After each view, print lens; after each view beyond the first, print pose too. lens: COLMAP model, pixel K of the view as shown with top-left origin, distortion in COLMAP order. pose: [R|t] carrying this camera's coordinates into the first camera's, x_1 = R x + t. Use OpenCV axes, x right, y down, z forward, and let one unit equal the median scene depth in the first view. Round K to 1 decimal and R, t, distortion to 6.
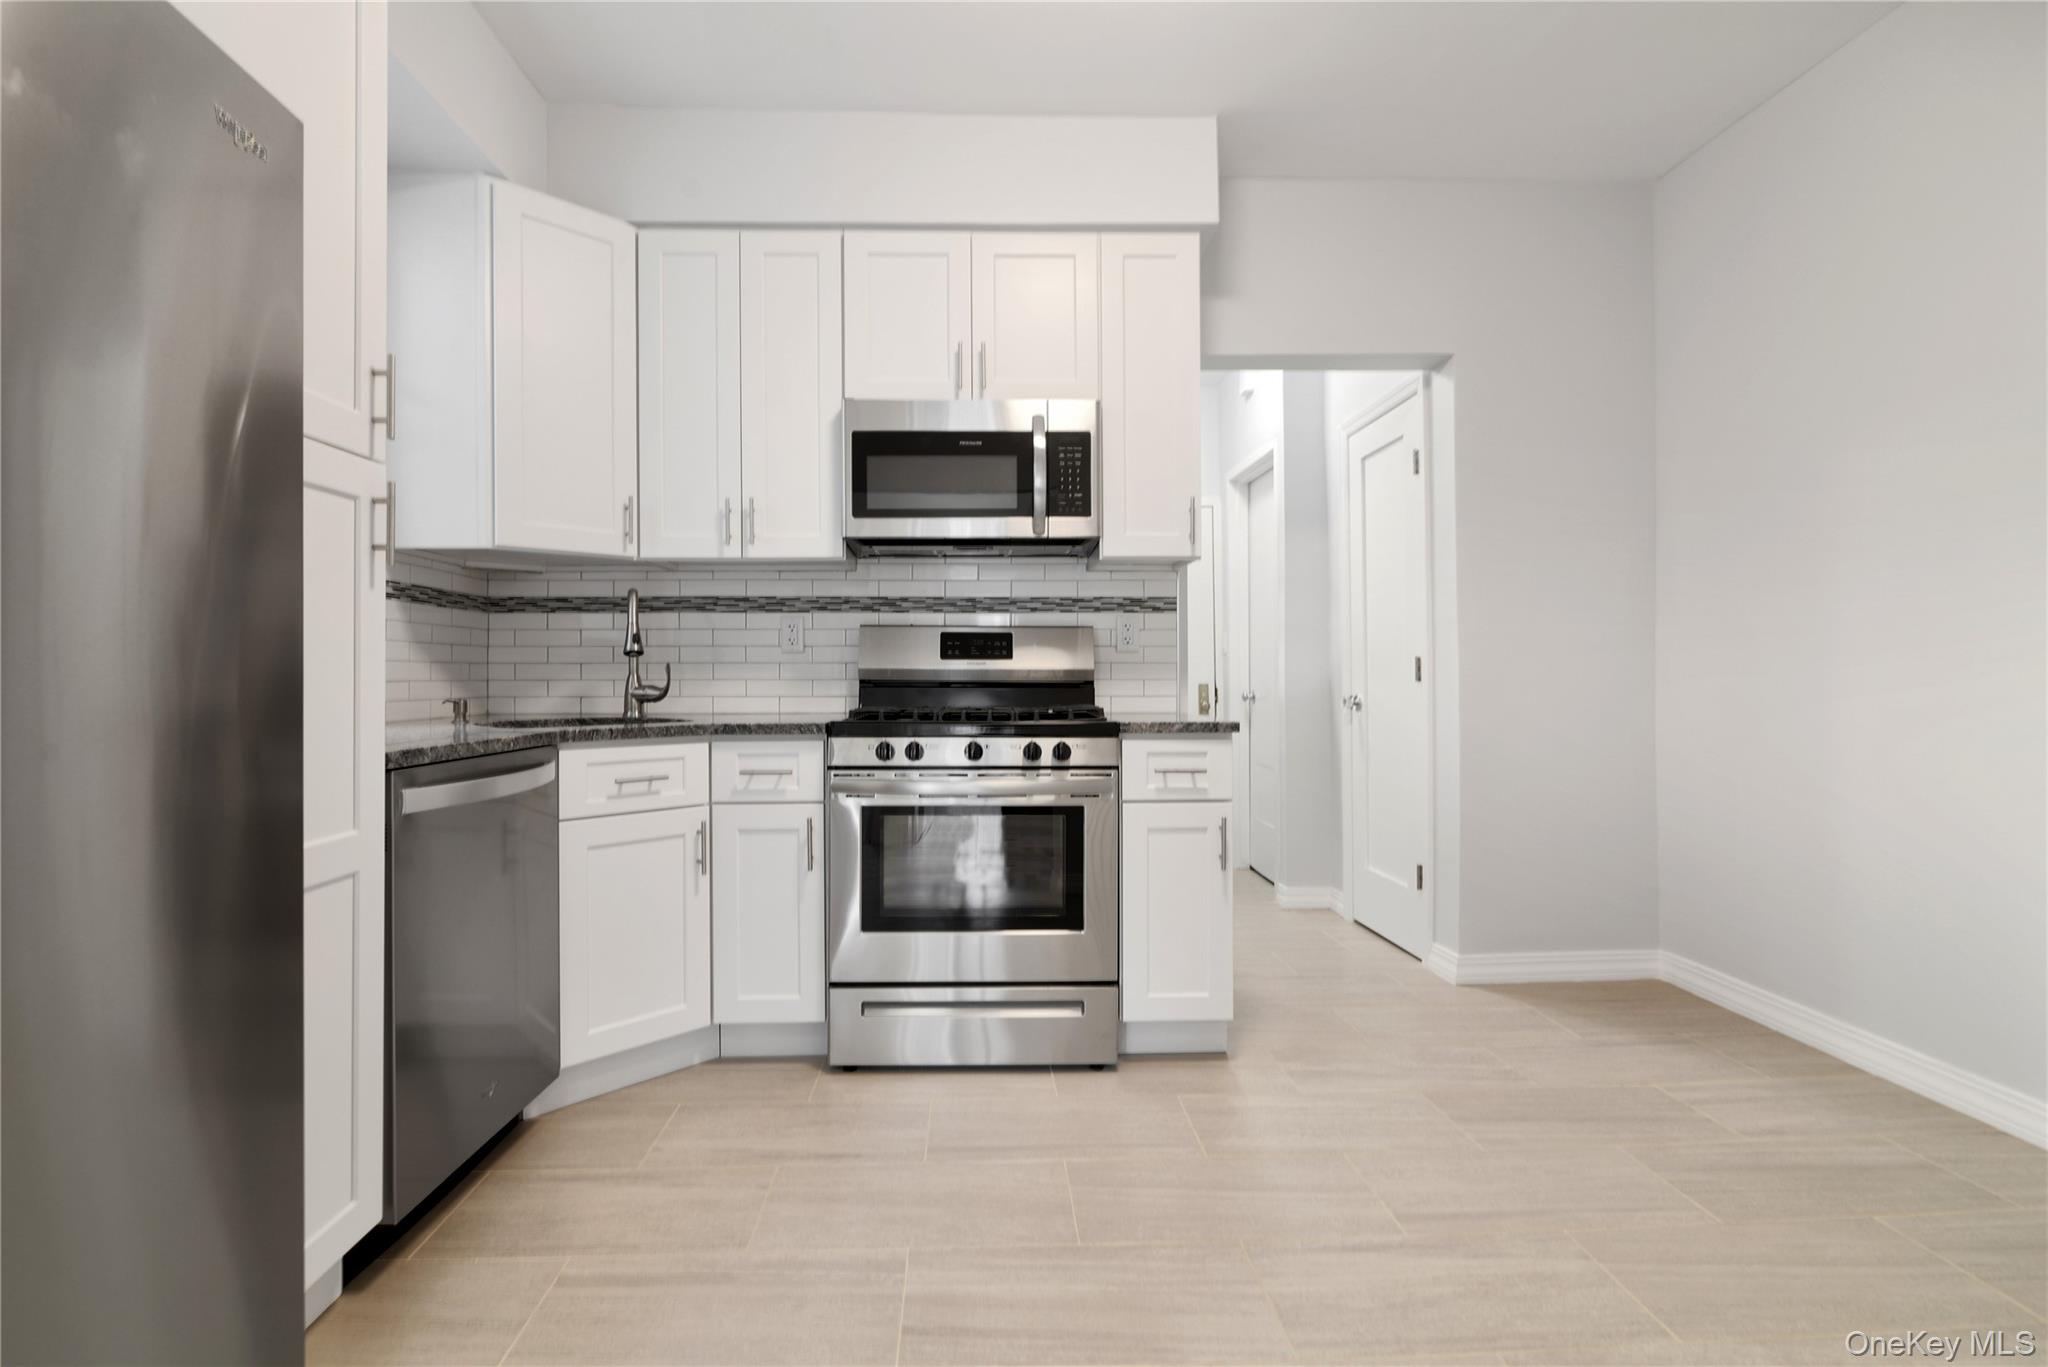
lens RADIAL K [[941.1, 0, 993.9], [0, 941.1, 677.2], [0, 0, 1]] dist [0.002840, -0.001613]
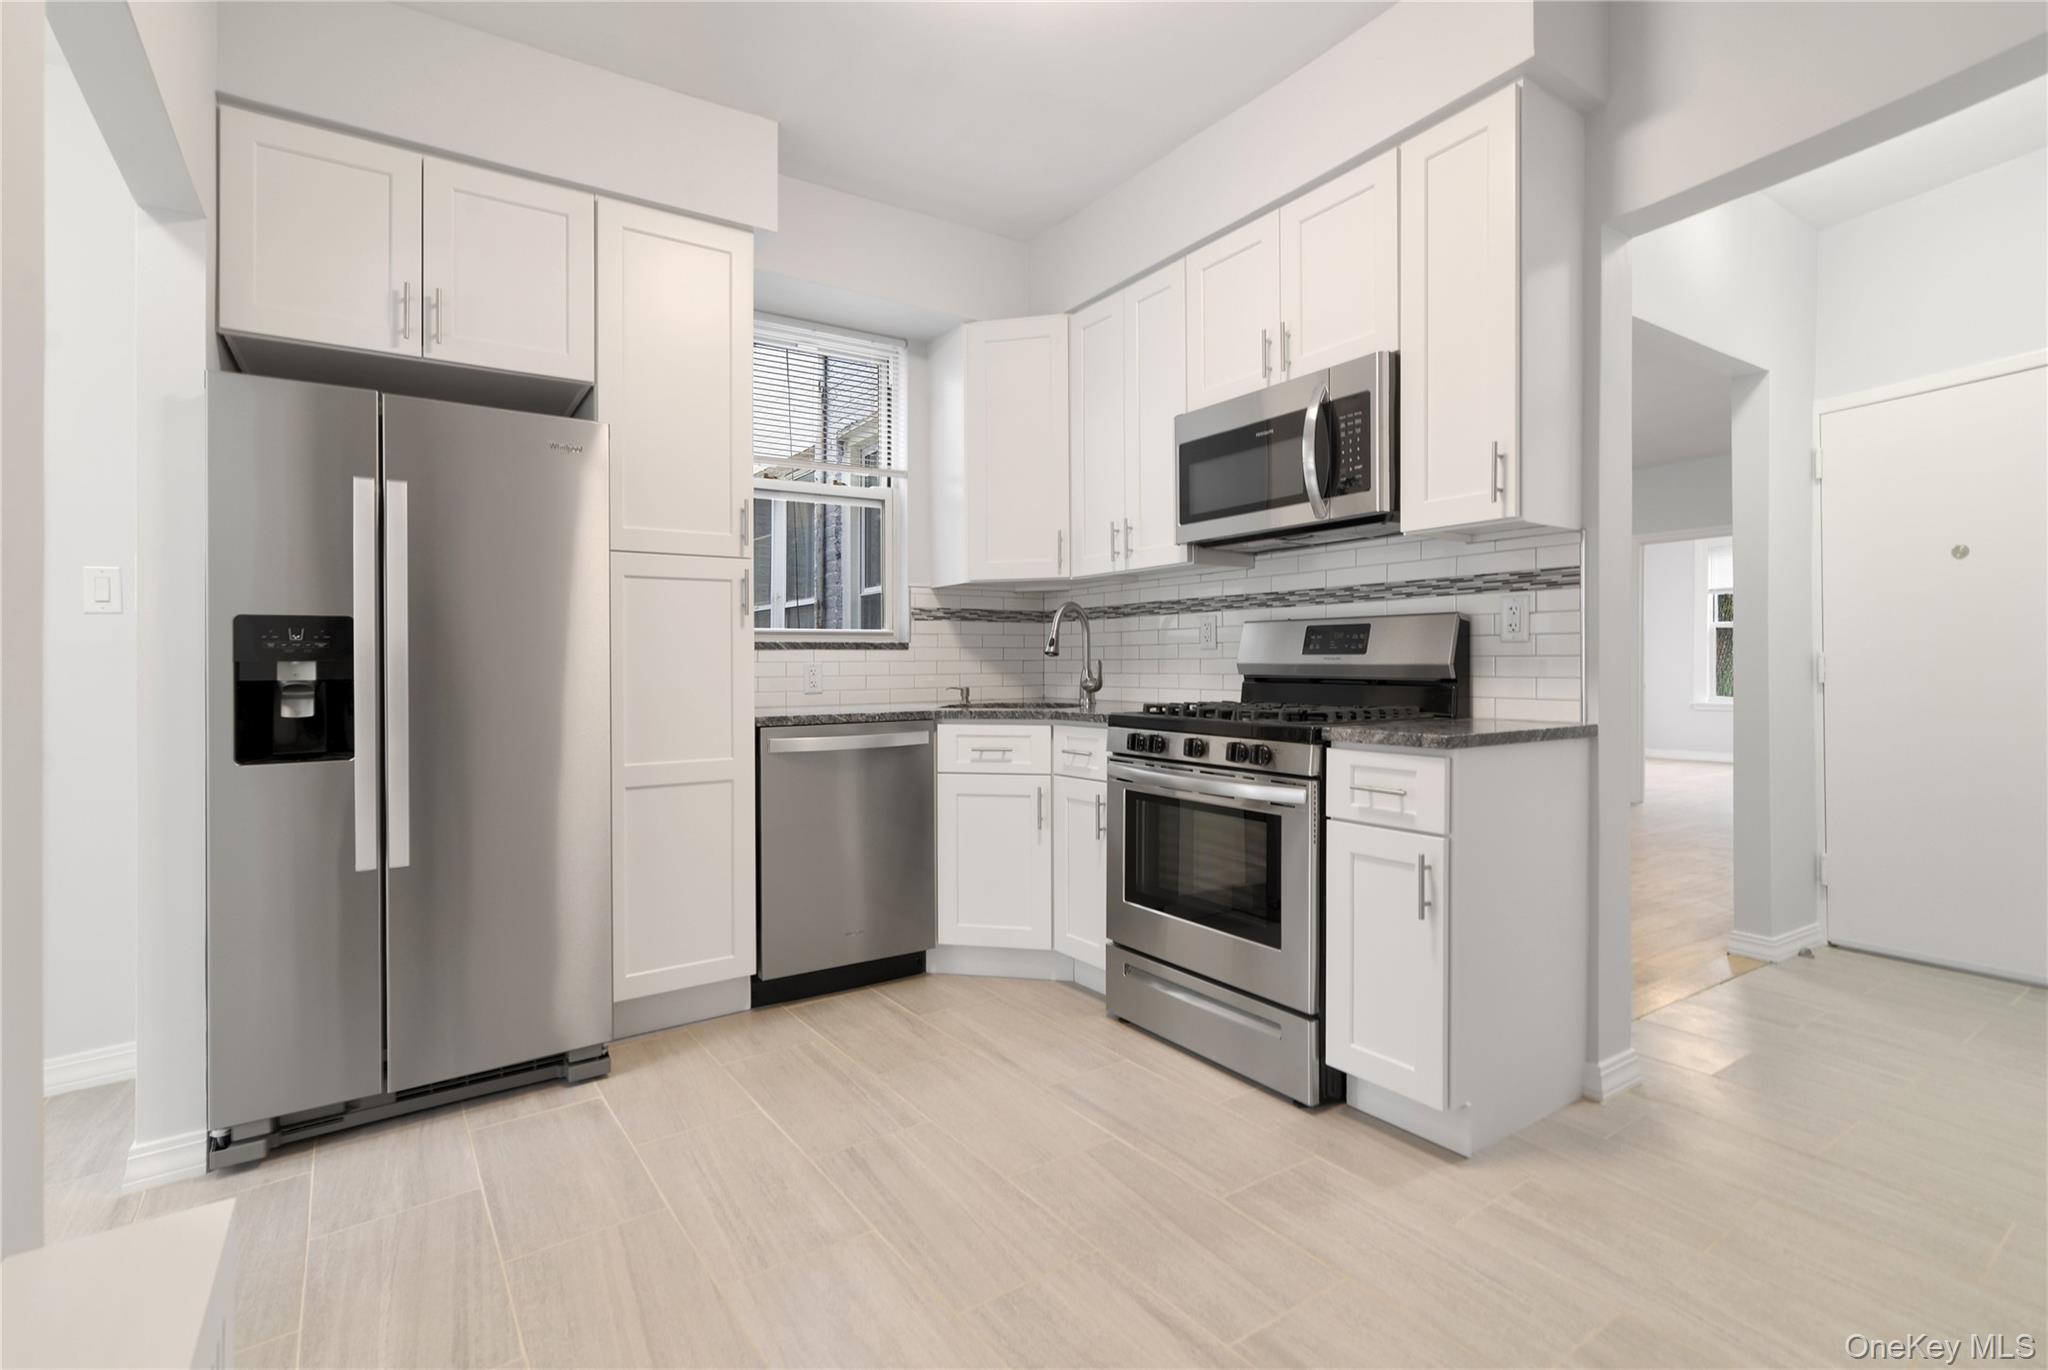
lens RADIAL K [[941.1, 0, 993.9], [0, 941.1, 678.7], [0, 0, 1]] dist [0.002840, -0.001613]
pose [[0.541677, 0.010677, -0.840519, 0.645070], [0.004015, 0.999875, 0.015289, -0.011092], [0.840577, -0.011656, 0.541566, 0.237385]]
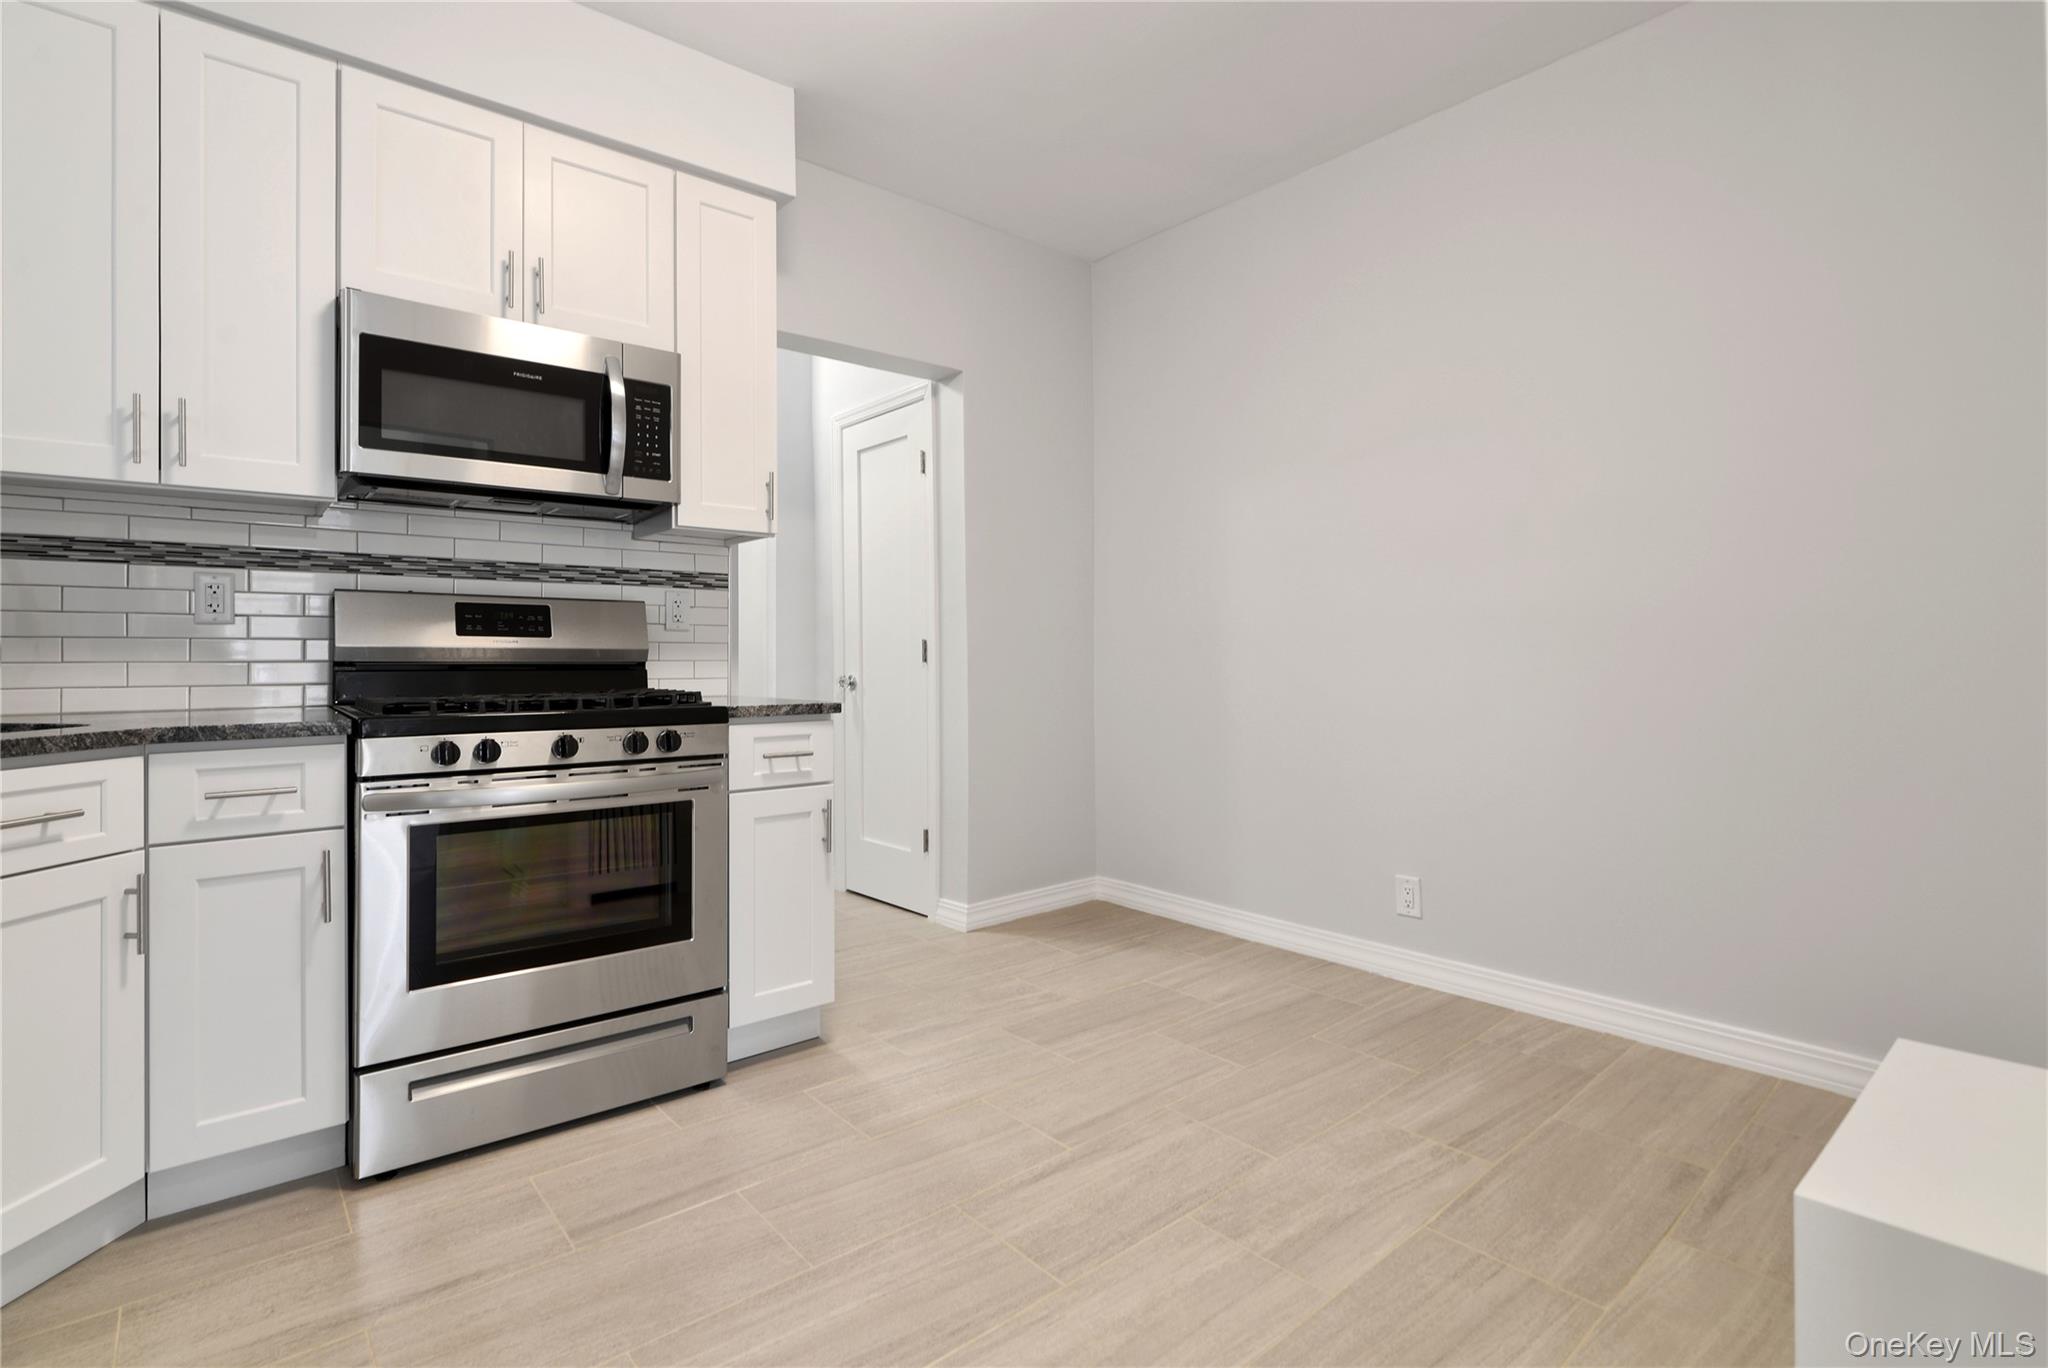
lens RADIAL K [[964.0, 0, 956.9], [0, 964.0, 655.1], [0, 0, 1]] dist [-0.000530, -0.000539]
pose [[0.800301, 0.001596, 0.599596, -0.231512], [0.000862, 0.999992, -0.003812, 0.000773], [-0.599597, 0.003567, 0.800294, 0.095368]]
